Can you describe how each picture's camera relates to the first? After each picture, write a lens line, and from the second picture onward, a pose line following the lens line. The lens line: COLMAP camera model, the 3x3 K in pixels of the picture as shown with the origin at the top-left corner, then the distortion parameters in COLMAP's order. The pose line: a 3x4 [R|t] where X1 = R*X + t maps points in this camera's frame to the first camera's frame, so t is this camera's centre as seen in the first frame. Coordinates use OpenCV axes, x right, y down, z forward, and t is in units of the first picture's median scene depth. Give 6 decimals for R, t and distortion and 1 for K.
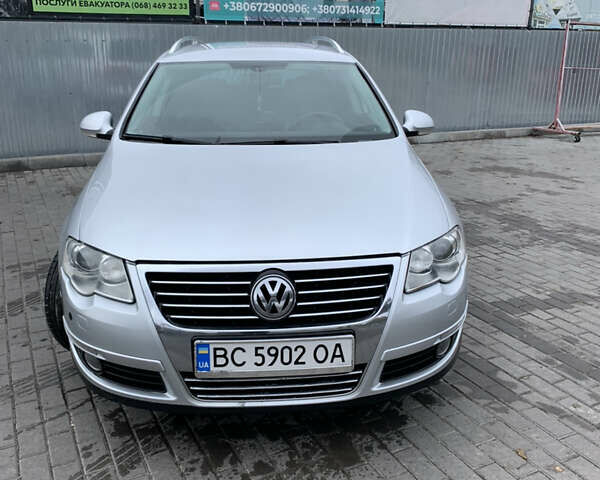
lens RADIAL K [[614.5, 0, 304.3], [0, 614.5, 226.1], [0, 0, 1]] dist [0.075028, -0.169090]
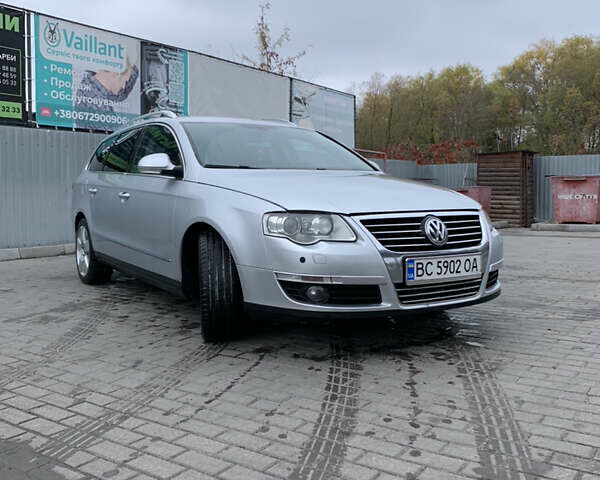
lens RADIAL K [[614.5, 0, 304.3], [0, 614.5, 226.1], [0, 0, 1]] dist [0.075028, -0.169090]
pose [[0.881111, -0.032491, 0.471792, -1.009373], [0.136998, 0.972395, -0.188889, 0.329533], [-0.452631, 0.231067, 0.861239, -0.170687]]
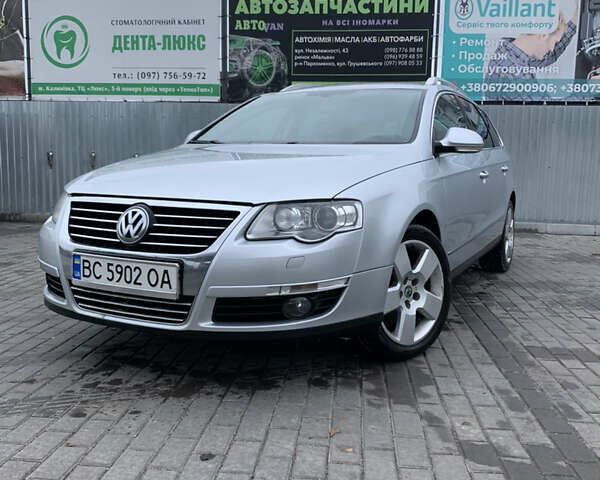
lens RADIAL K [[614.5, 0, 304.3], [0, 614.5, 226.1], [0, 0, 1]] dist [0.075028, -0.169090]
pose [[0.851897, 0.068054, -0.519269, 0.784343], [-0.160920, 0.977569, -0.135881, 0.211343], [0.498374, 0.199317, 0.843739, 0.168158]]
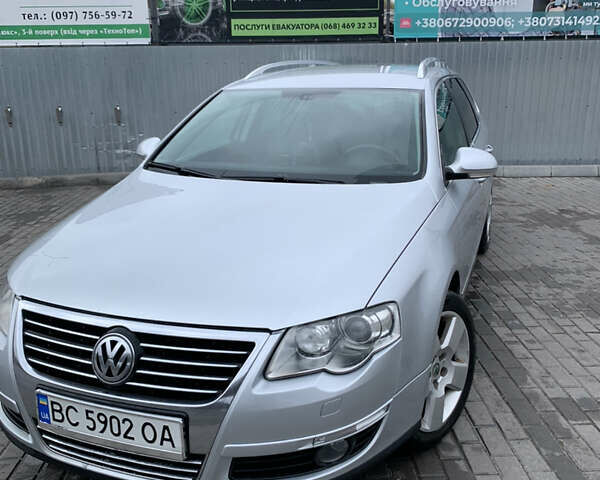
lens RADIAL K [[614.5, 0, 304.3], [0, 614.5, 226.1], [0, 0, 1]] dist [0.075028, -0.169090]
pose [[0.908413, 0.093226, -0.407548, 0.525841], [-0.101686, 0.994816, 0.000908, -0.101101], [0.405520, 0.040617, 0.913184, 0.259734]]
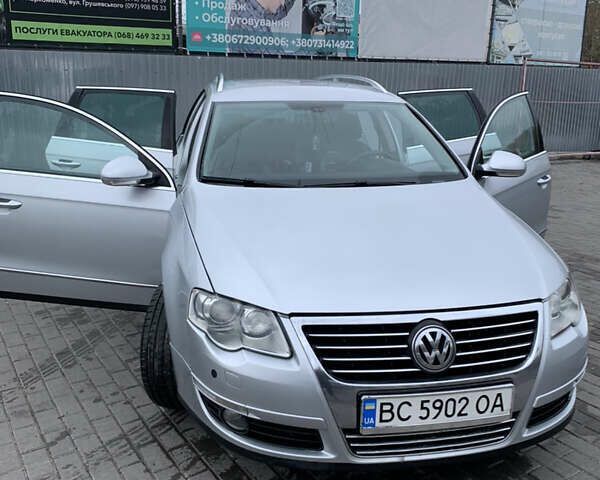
lens RADIAL K [[614.5, 0, 304.3], [0, 614.5, 226.1], [0, 0, 1]] dist [0.075028, -0.169090]
pose [[0.993600, -0.012042, 0.112309, -0.346212], [0.016578, 0.999080, -0.039544, -0.042227], [-0.111729, 0.041153, 0.992886, 0.028314]]
